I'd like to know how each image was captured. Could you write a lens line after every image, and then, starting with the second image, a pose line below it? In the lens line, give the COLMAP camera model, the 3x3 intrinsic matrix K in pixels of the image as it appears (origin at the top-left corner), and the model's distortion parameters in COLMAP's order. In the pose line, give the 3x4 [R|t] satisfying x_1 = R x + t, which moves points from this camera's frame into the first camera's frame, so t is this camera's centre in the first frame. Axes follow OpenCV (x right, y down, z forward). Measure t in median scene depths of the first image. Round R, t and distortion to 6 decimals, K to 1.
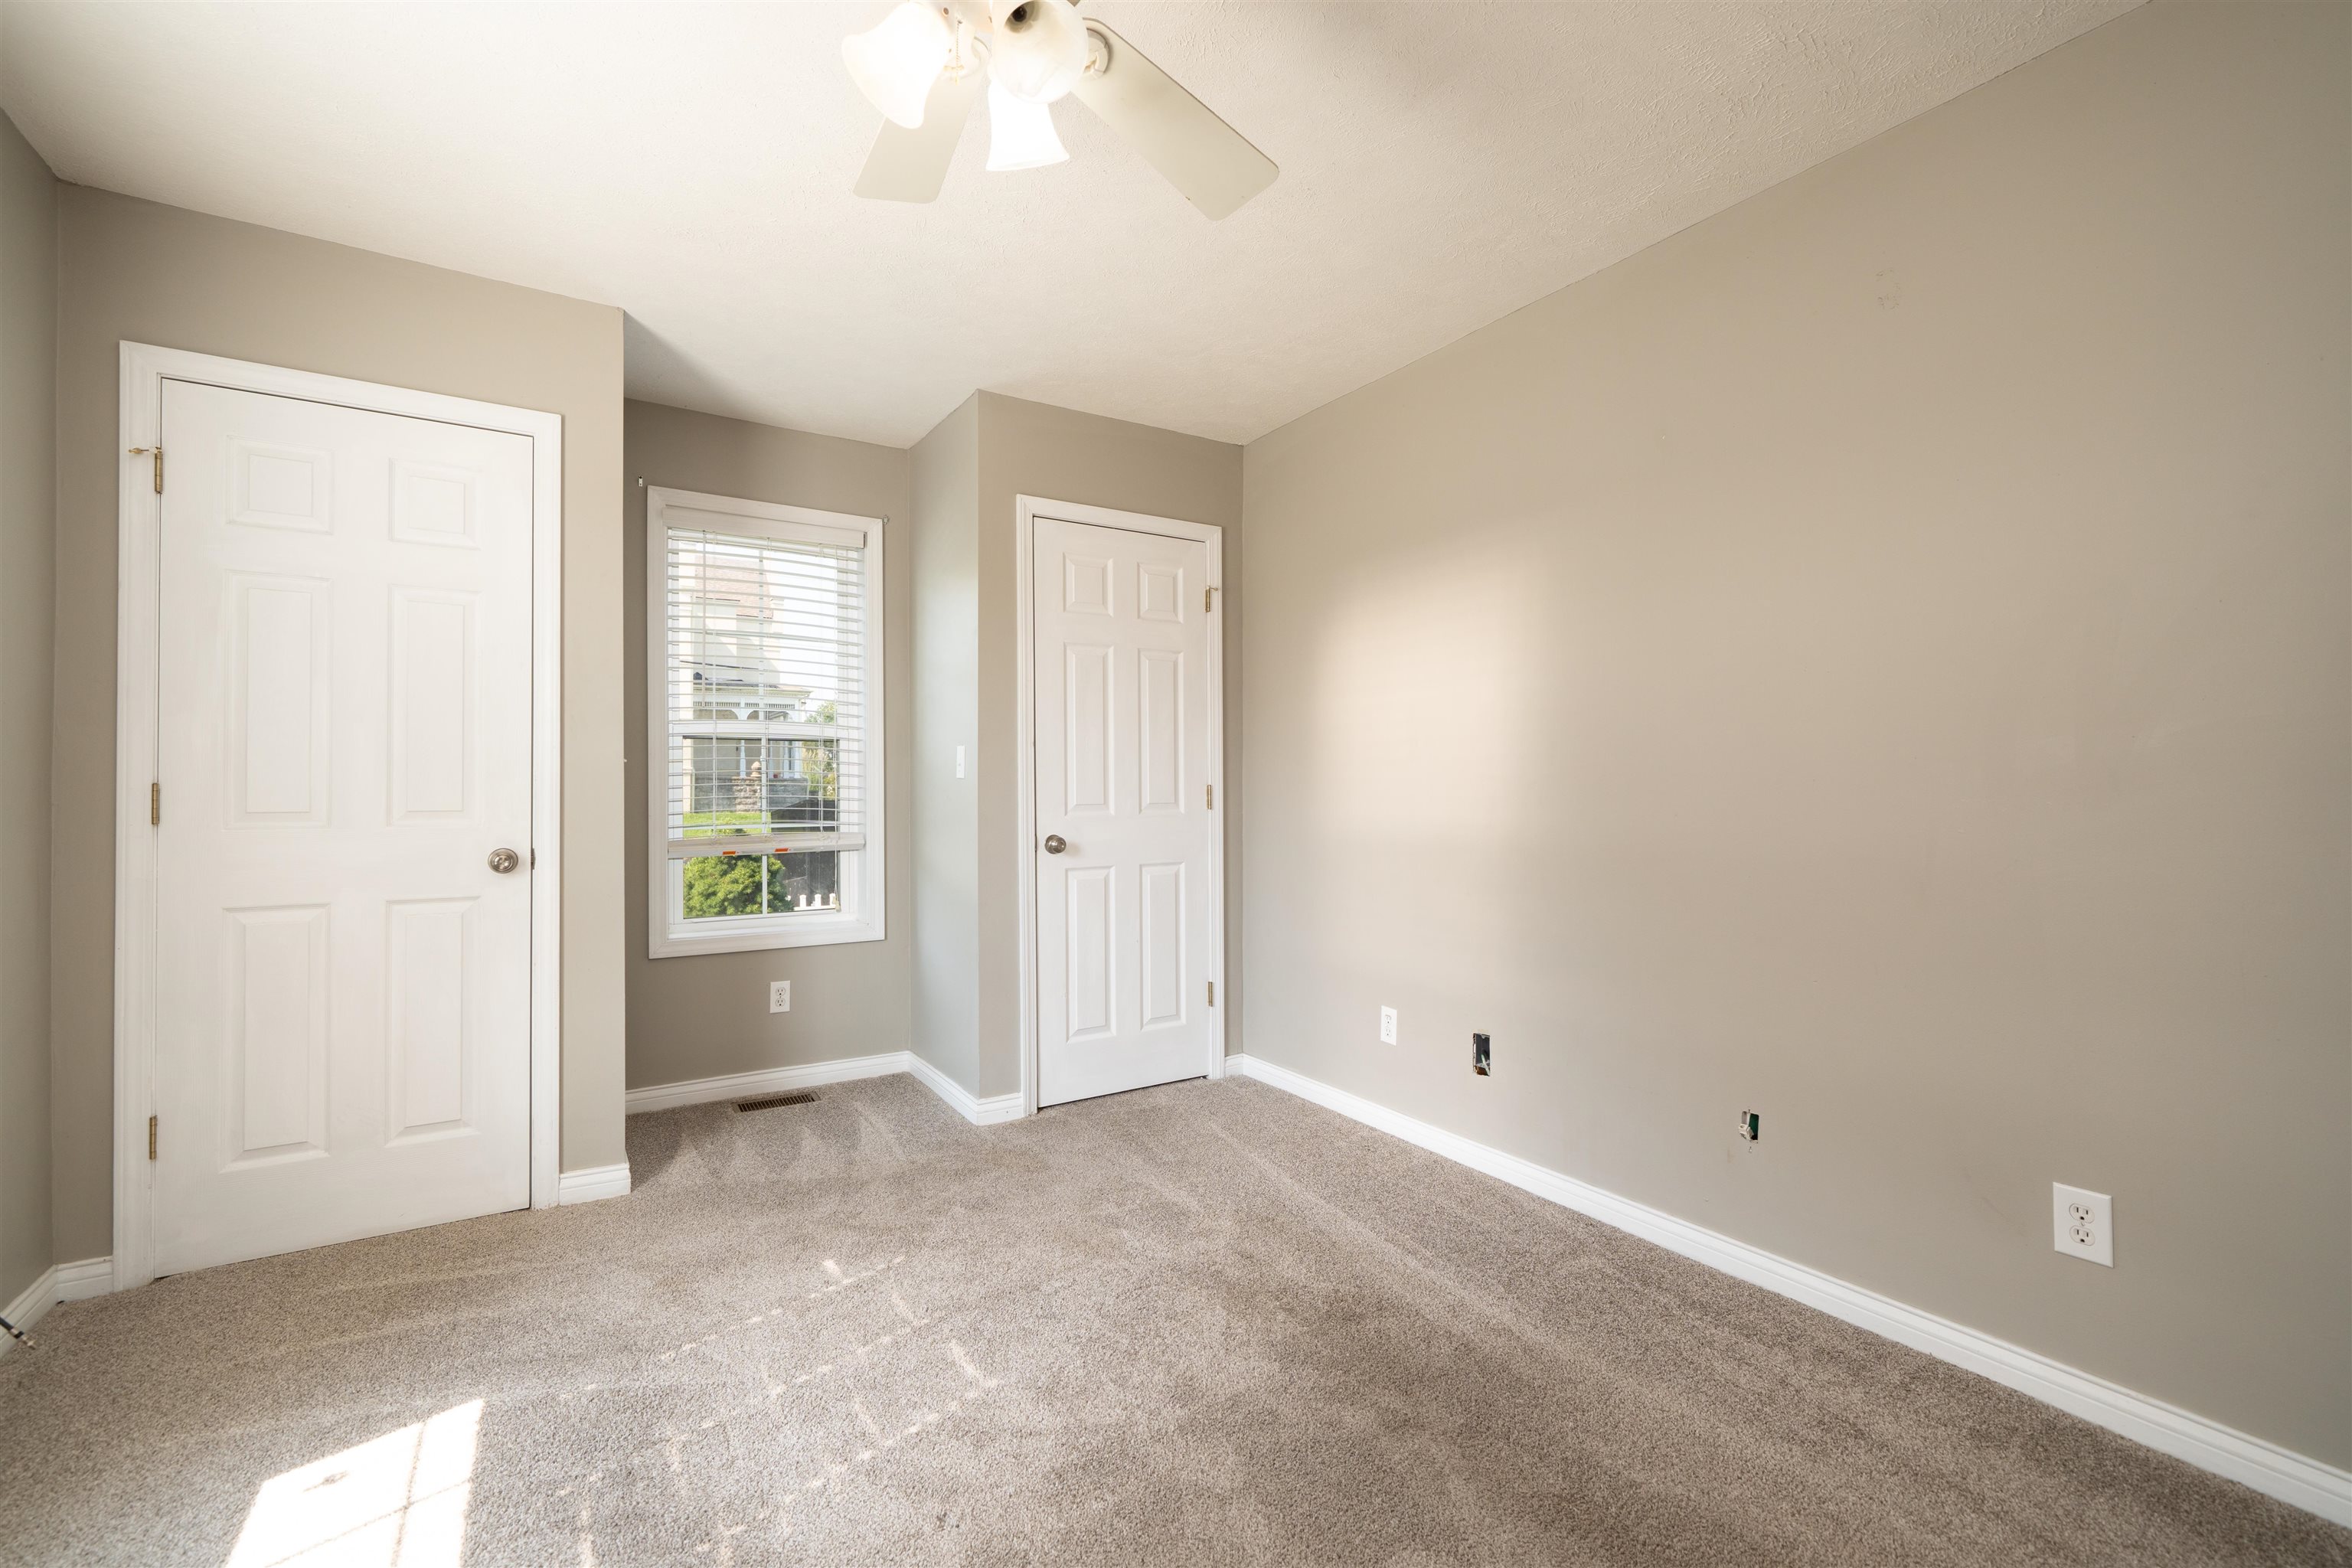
lens RADIAL K [[958.7, 0, 1199.0], [0, 958.7, 777.5], [0, 0, 1]] dist [-0.000028, -0.003136]
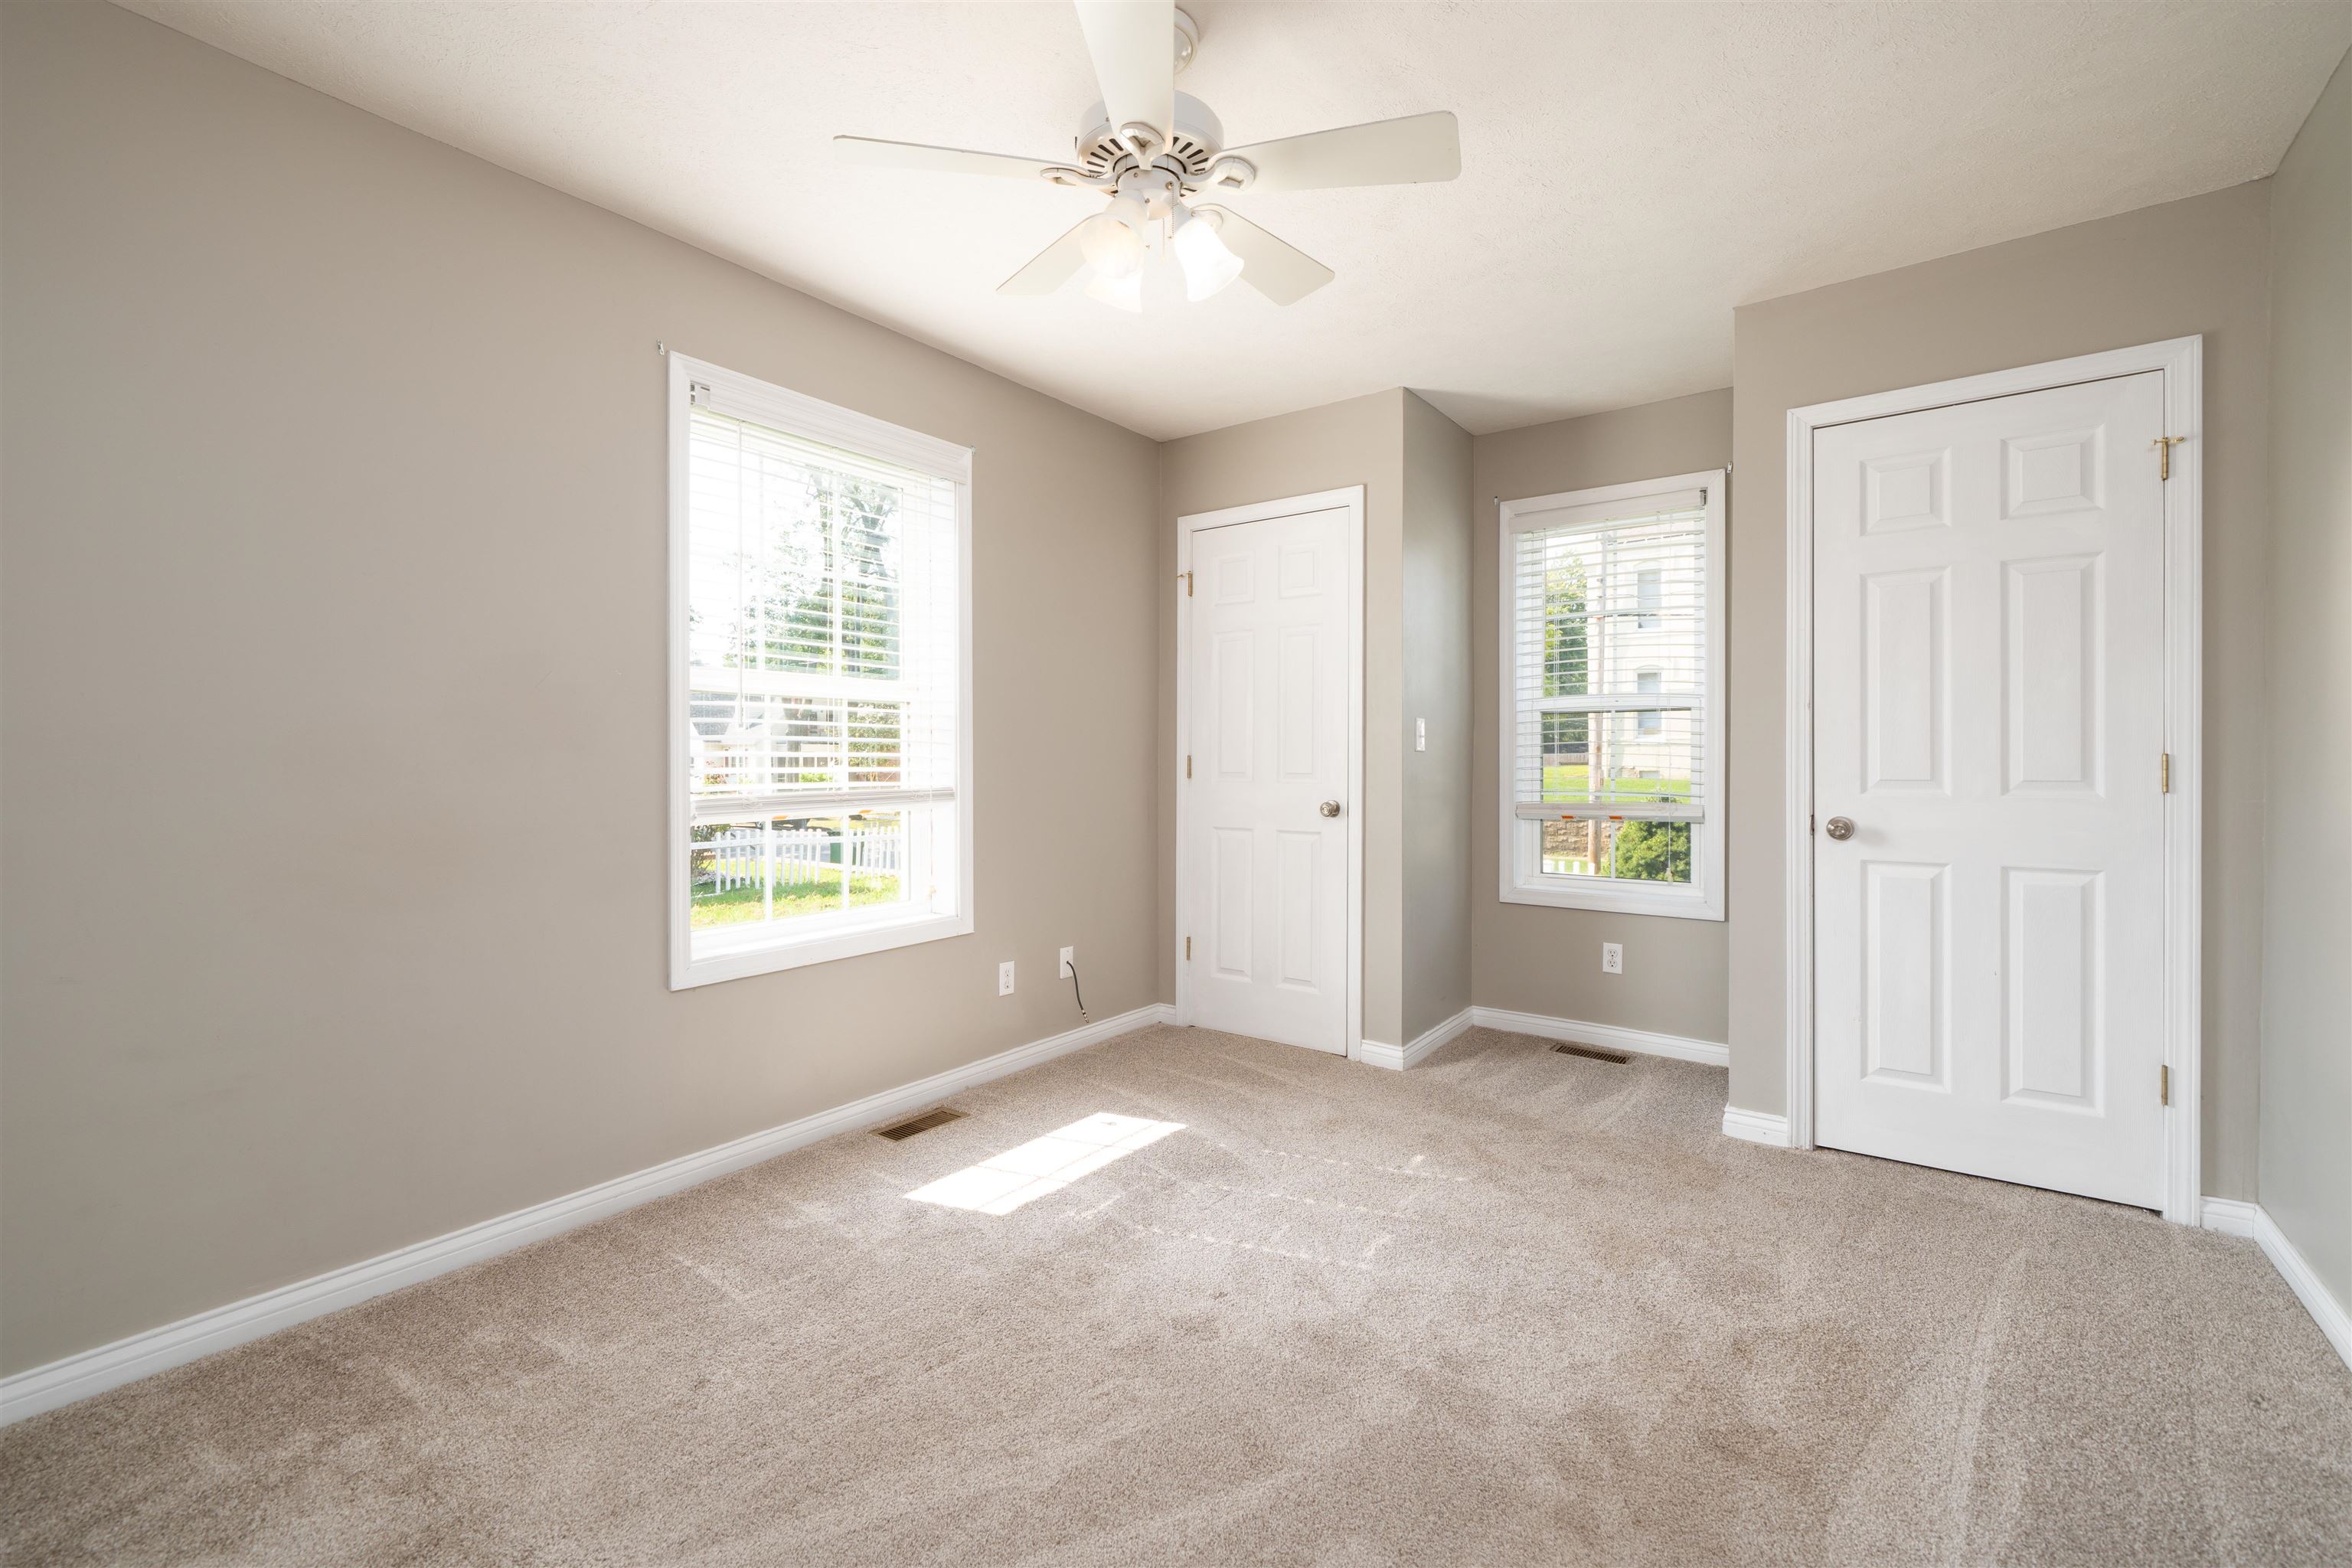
lens RADIAL K [[997.1, 0, 1177.9], [0, 997.1, 761.2], [0, 0, 1]] dist [-0.012111, -0.000212]
pose [[0.364501, 0.005090, -0.931189, 0.476663], [0.010302, 0.999902, 0.009498, -0.000965], [0.931146, -0.013055, 0.364413, 0.200751]]
